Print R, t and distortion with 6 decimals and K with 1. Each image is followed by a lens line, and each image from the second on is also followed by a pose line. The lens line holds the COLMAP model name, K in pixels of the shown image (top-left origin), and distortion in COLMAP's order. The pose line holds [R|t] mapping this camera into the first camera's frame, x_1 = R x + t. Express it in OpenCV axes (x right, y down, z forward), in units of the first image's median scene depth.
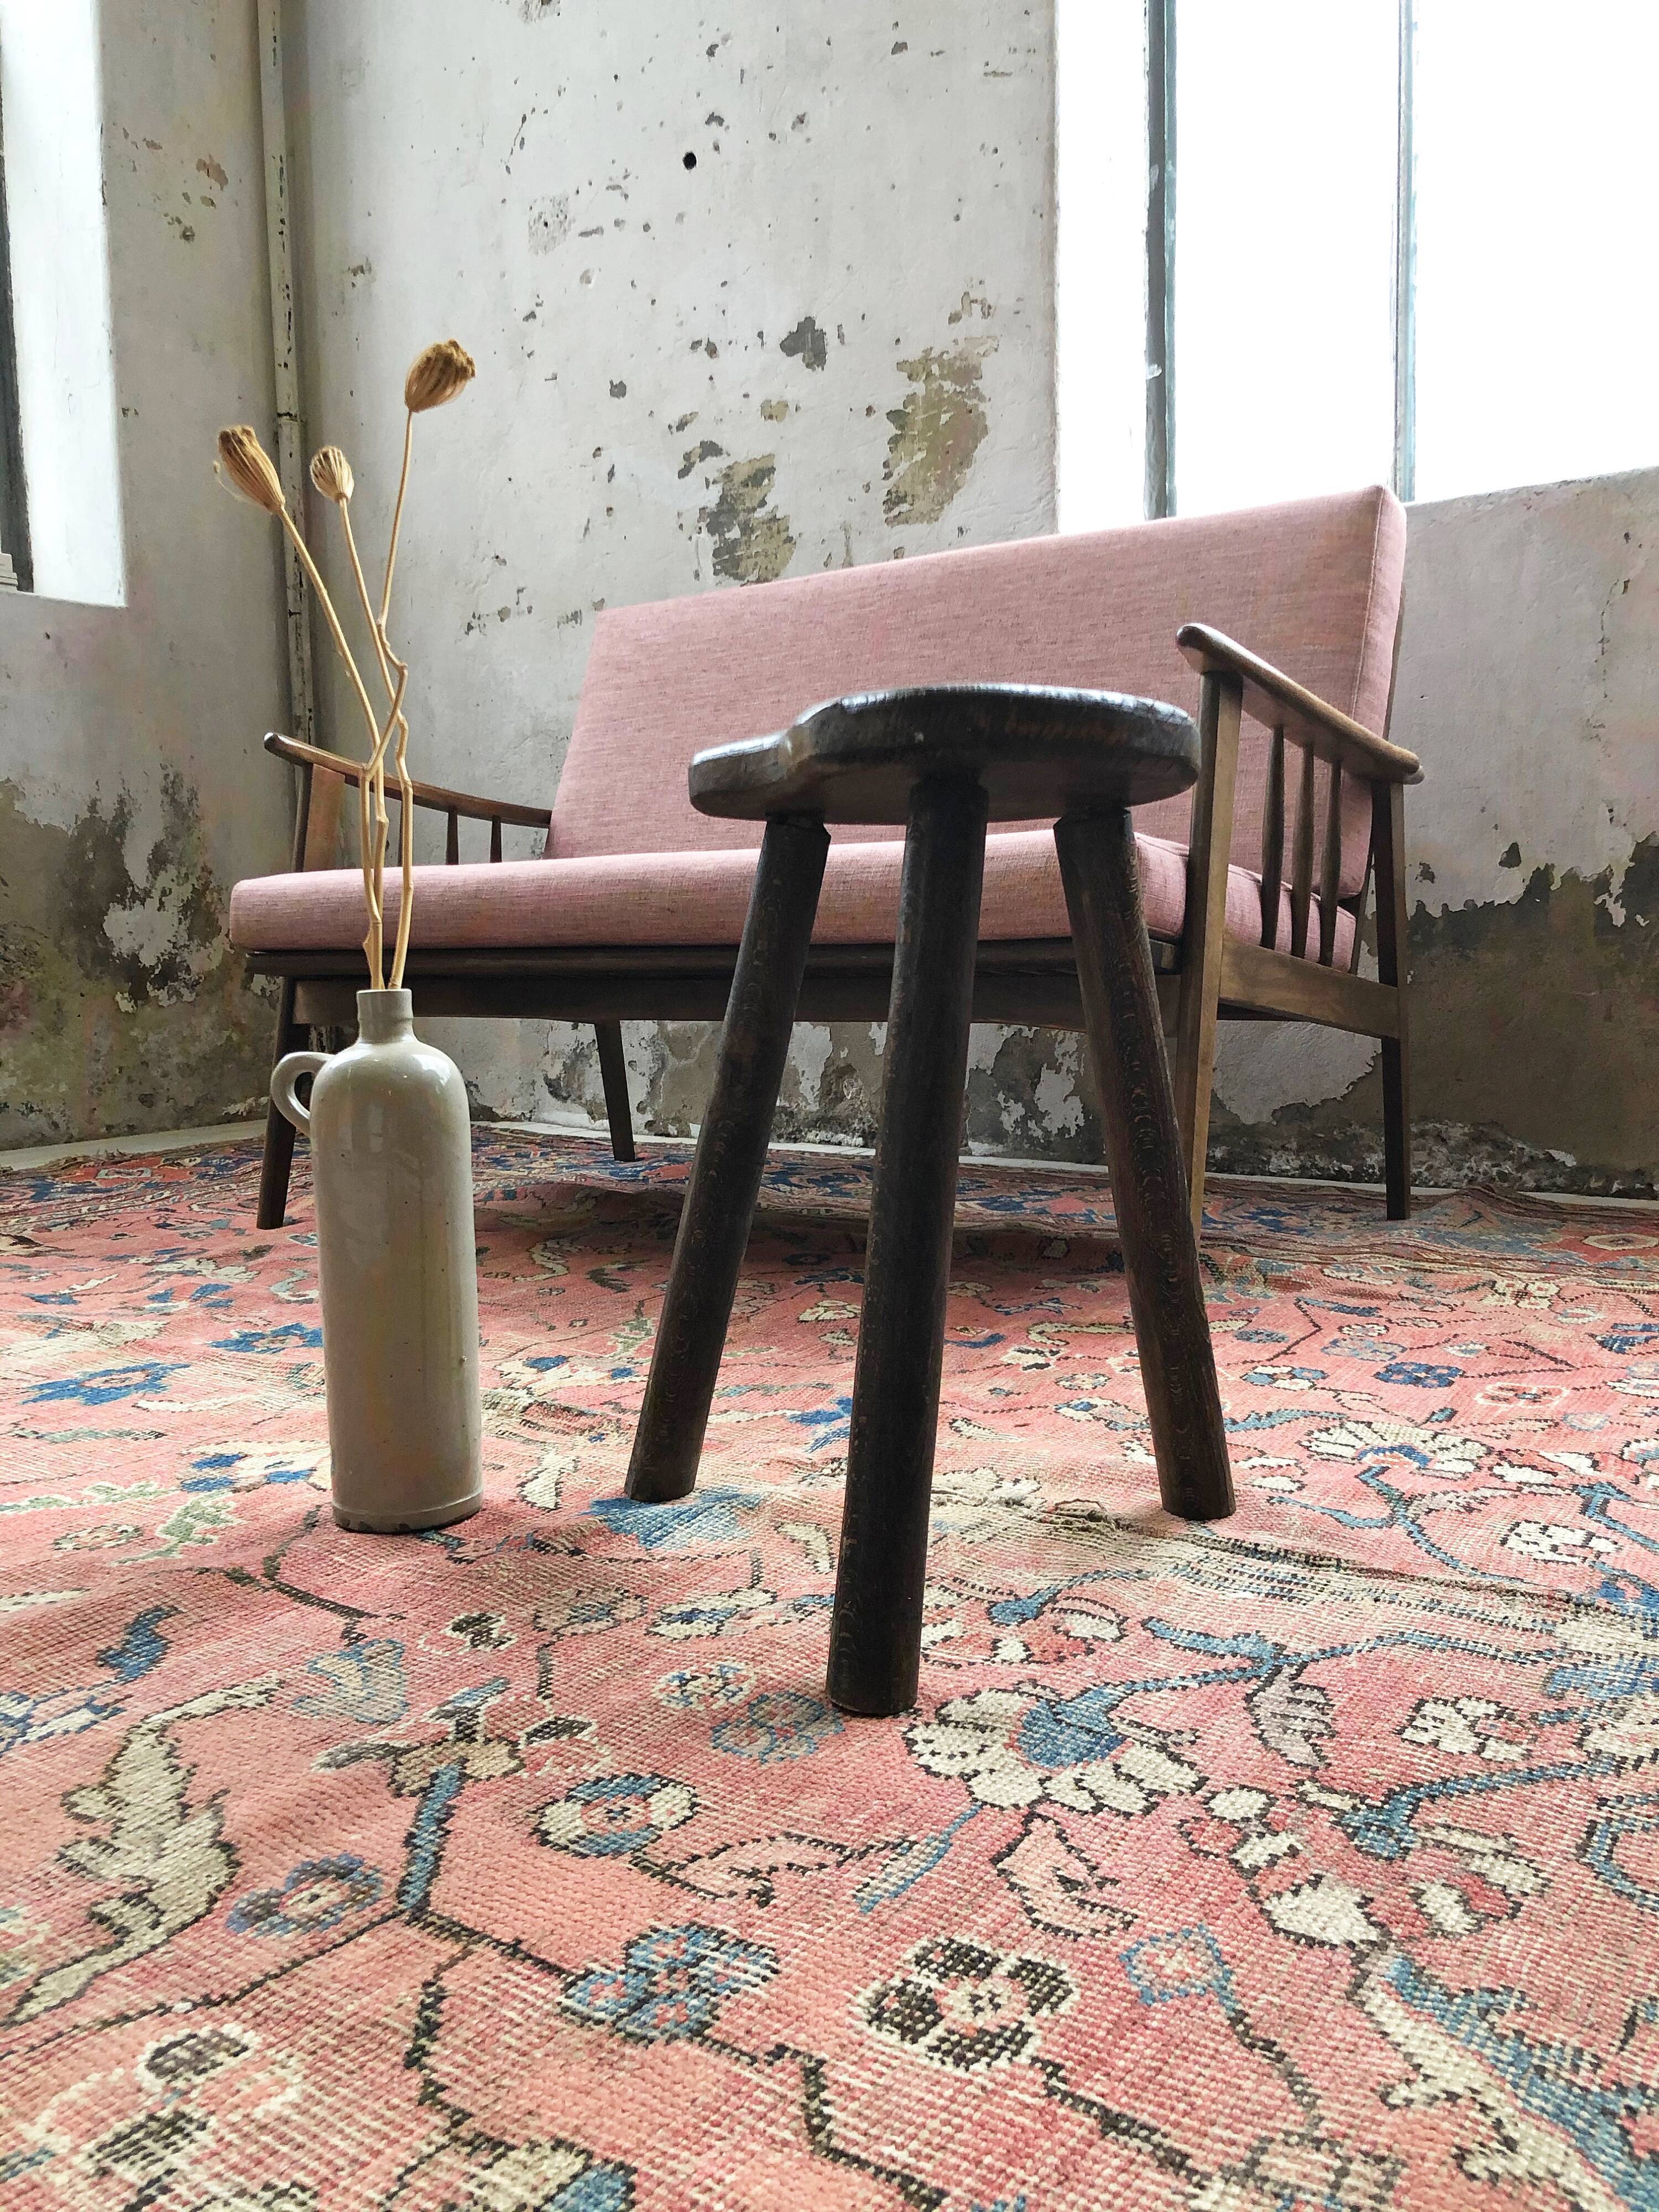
lens RADIAL K [[1807.3, 0, 806.2], [0, 1807.3, 1097.1], [0, 0, 1]] dist [0.018307, -0.020882]
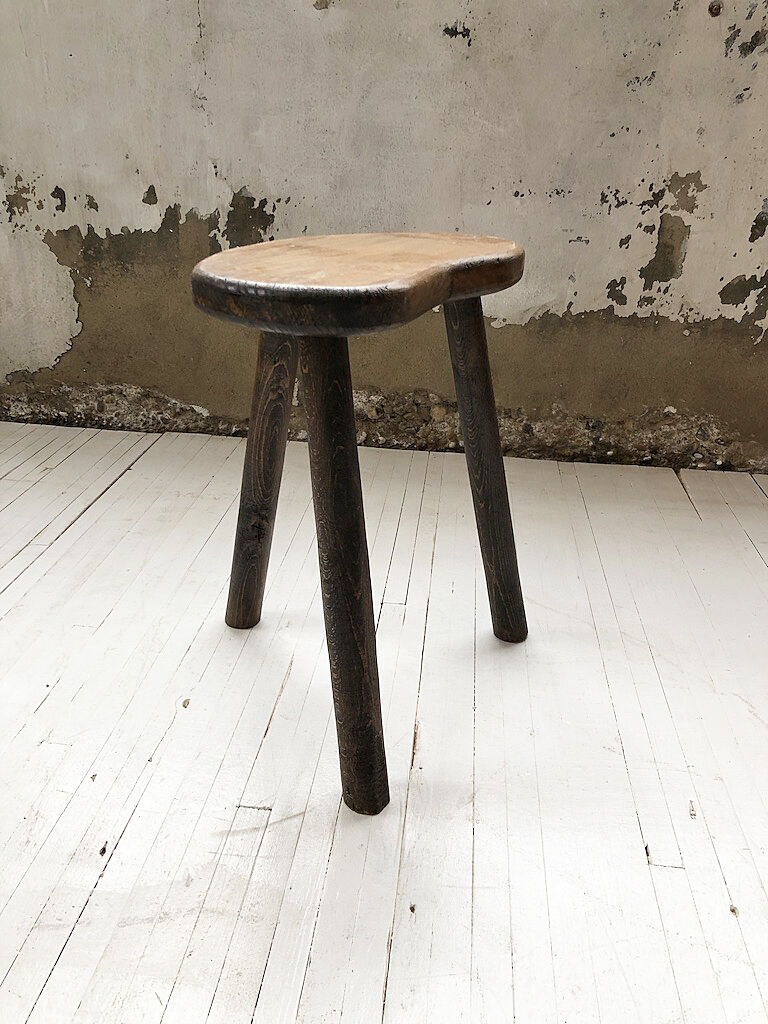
lens RADIAL K [[836.7, 0, 385.6], [0, 836.7, 510.6], [0, 0, 1]] dist [0.018307, -0.020882]
pose [[0.870404, -0.160716, 0.465367, 0.207795], [-0.013343, 0.937172, 0.348612, -0.130988], [-0.492157, -0.309643, 0.813574, 0.320604]]
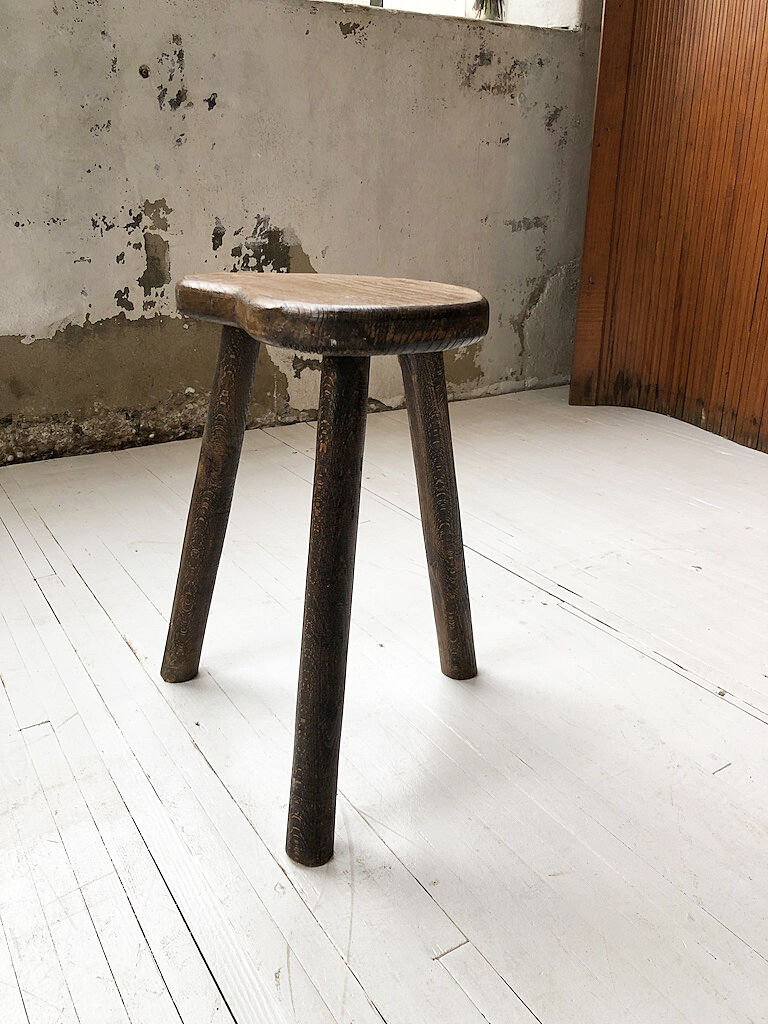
lens RADIAL K [[836.7, 0, 371.1], [0, 836.7, 513.9], [0, 0, 1]] dist [0.018307, -0.020882]
pose [[0.384776, -0.316611, 0.867009, 0.052016], [0.054143, 0.945453, 0.321228, -0.116320], [-0.921420, -0.076658, 0.380930, 0.292490]]
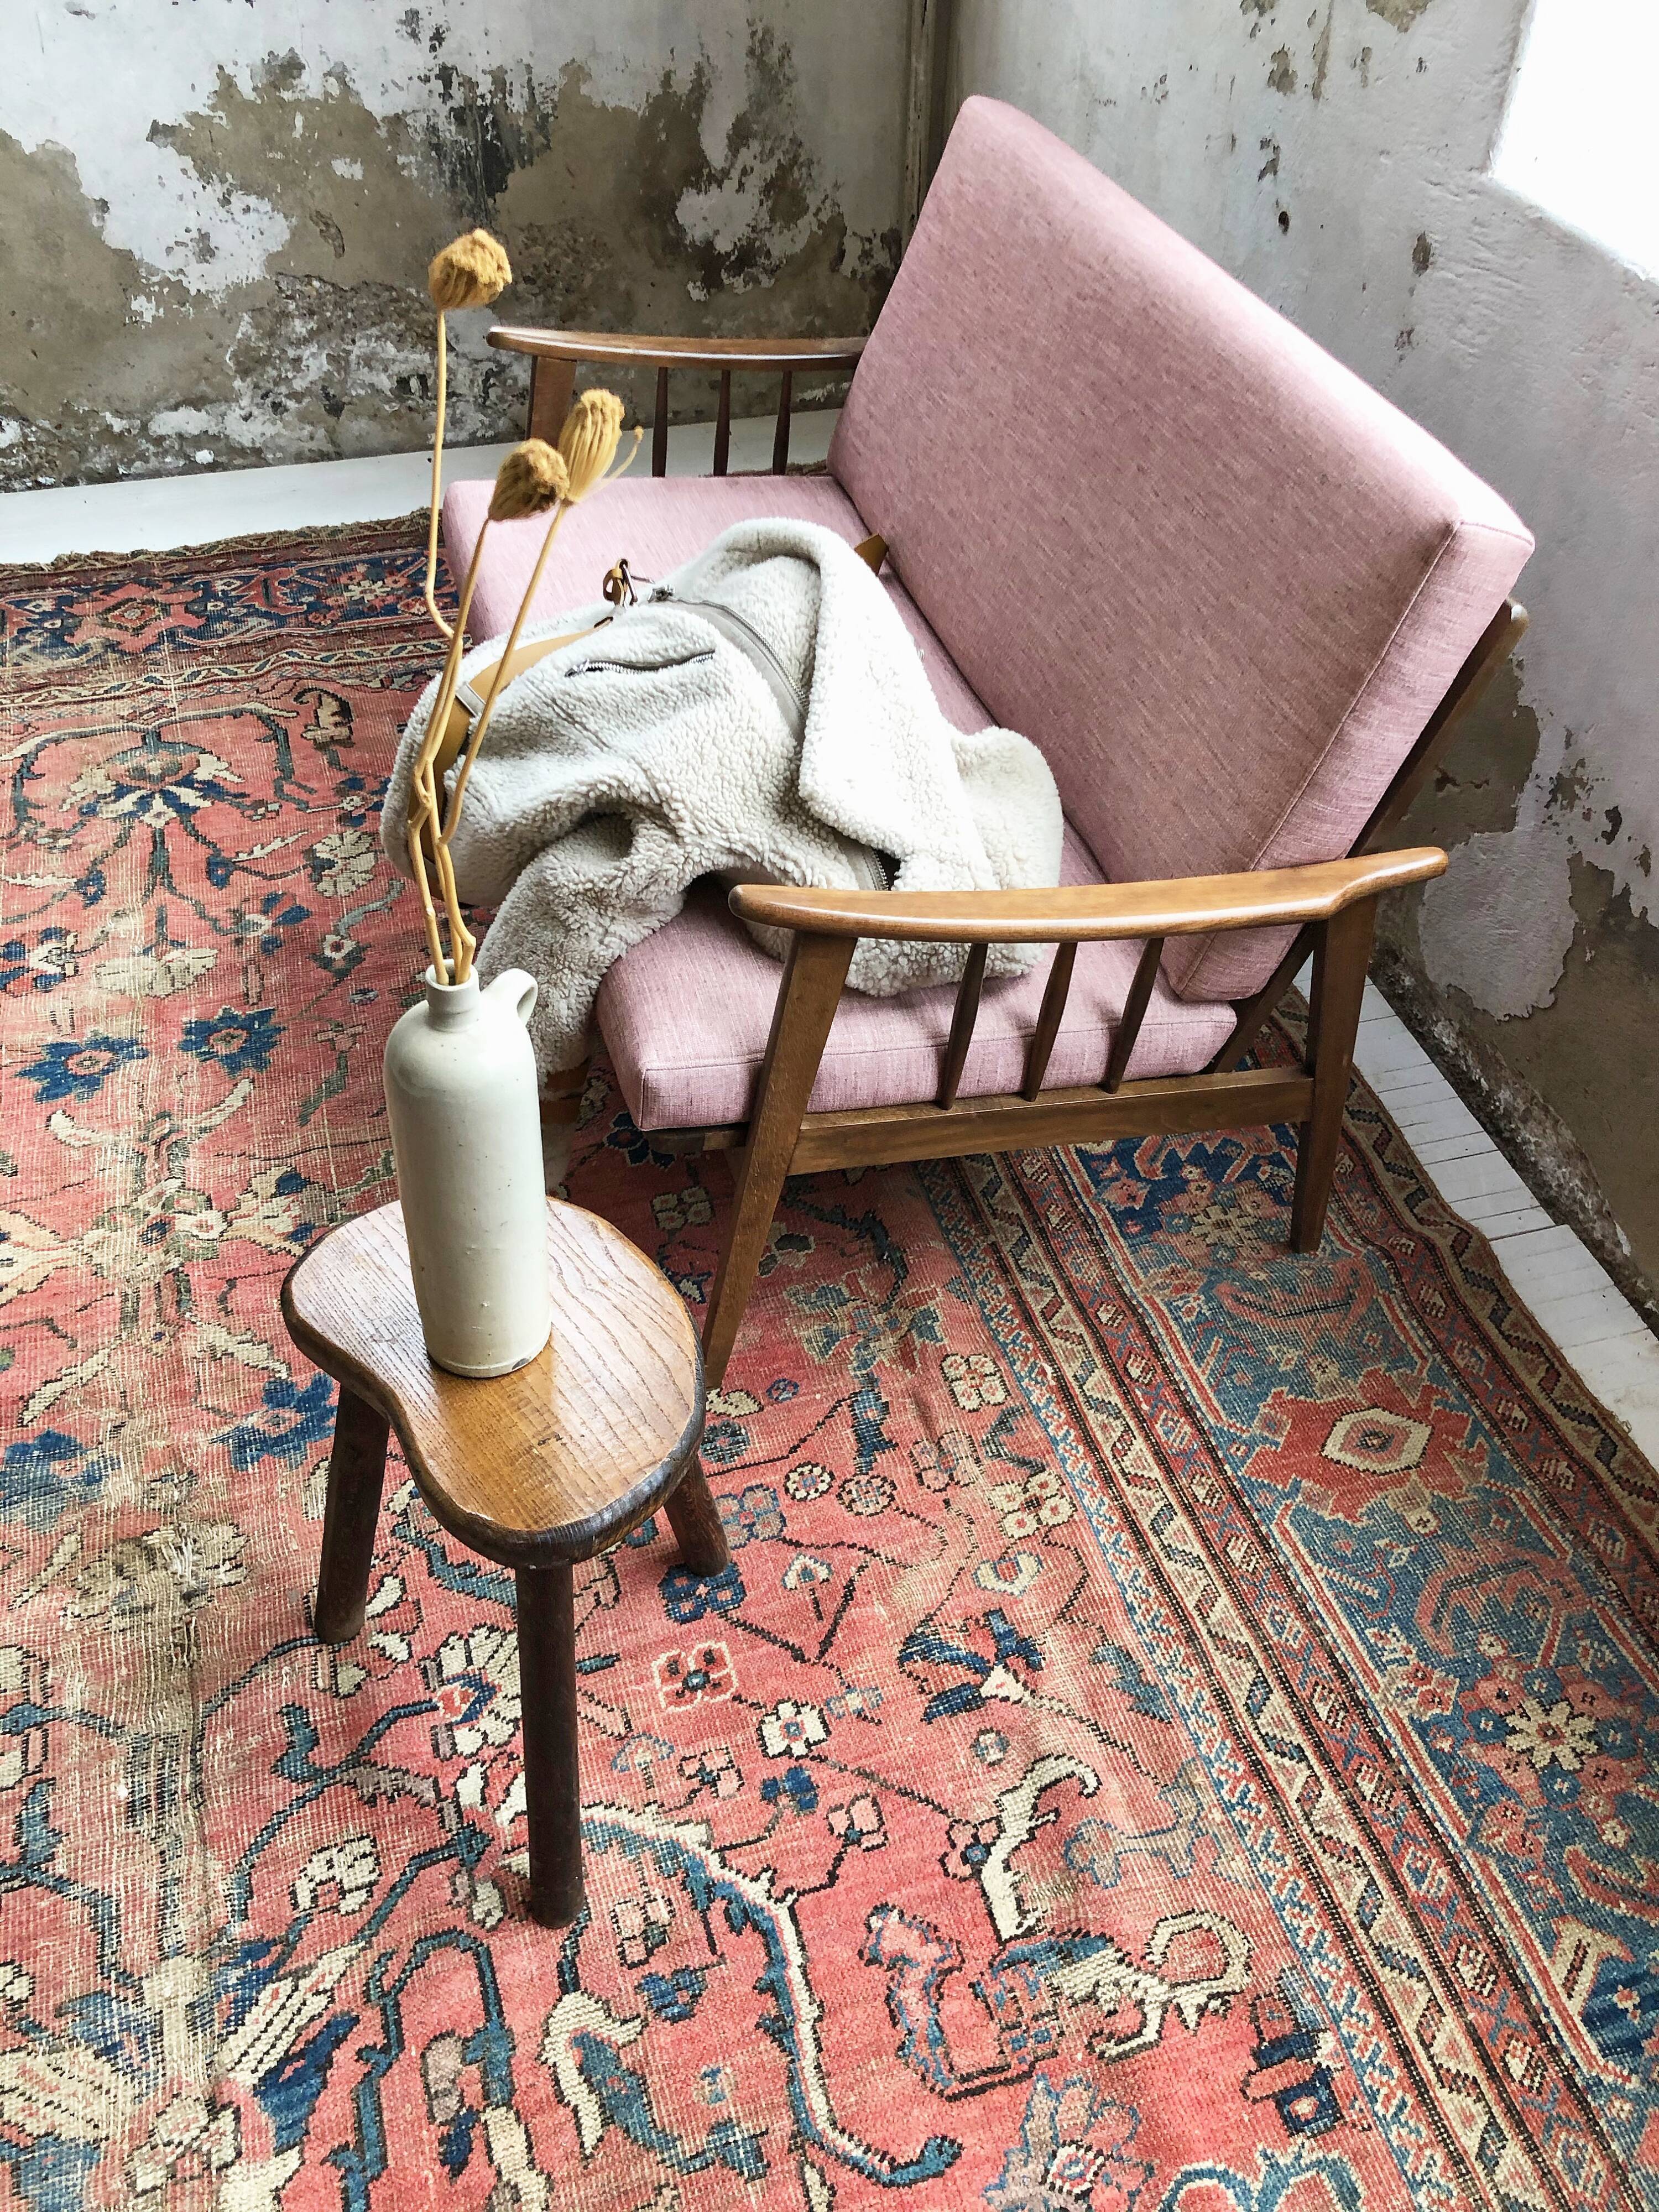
lens RADIAL K [[1807.3, 0, 839.4], [0, 1807.3, 1085.5], [0, 0, 1]] dist [0.018307, -0.020882]
pose [[0.774630, 0.458397, -0.435684, 0.457555], [-0.088696, 0.760859, 0.642827, -0.511279], [0.626164, -0.459310, 0.630043, 0.275244]]
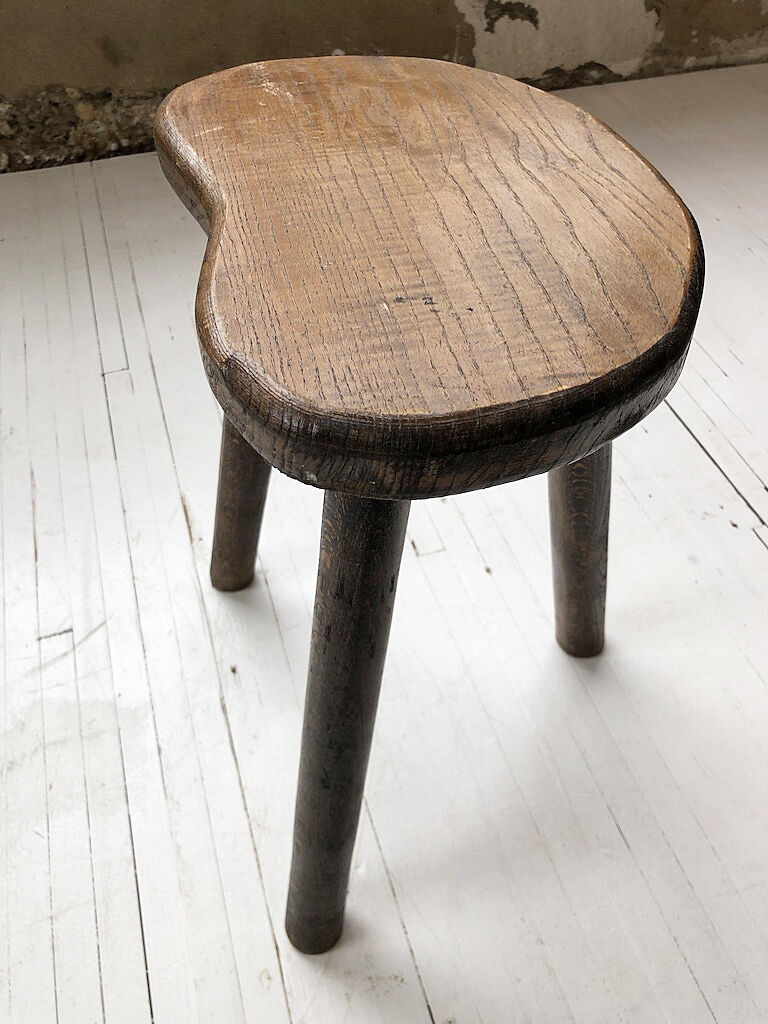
lens RADIAL K [[836.7, 0, 377.1], [0, 836.7, 517.9], [0, 0, 1]] dist [0.018307, -0.020882]
pose [[0.609302, -0.591641, 0.527932, 0.226170], [0.067456, 0.702053, 0.708923, -0.167946], [-0.790064, -0.396336, 0.467672, 0.337297]]
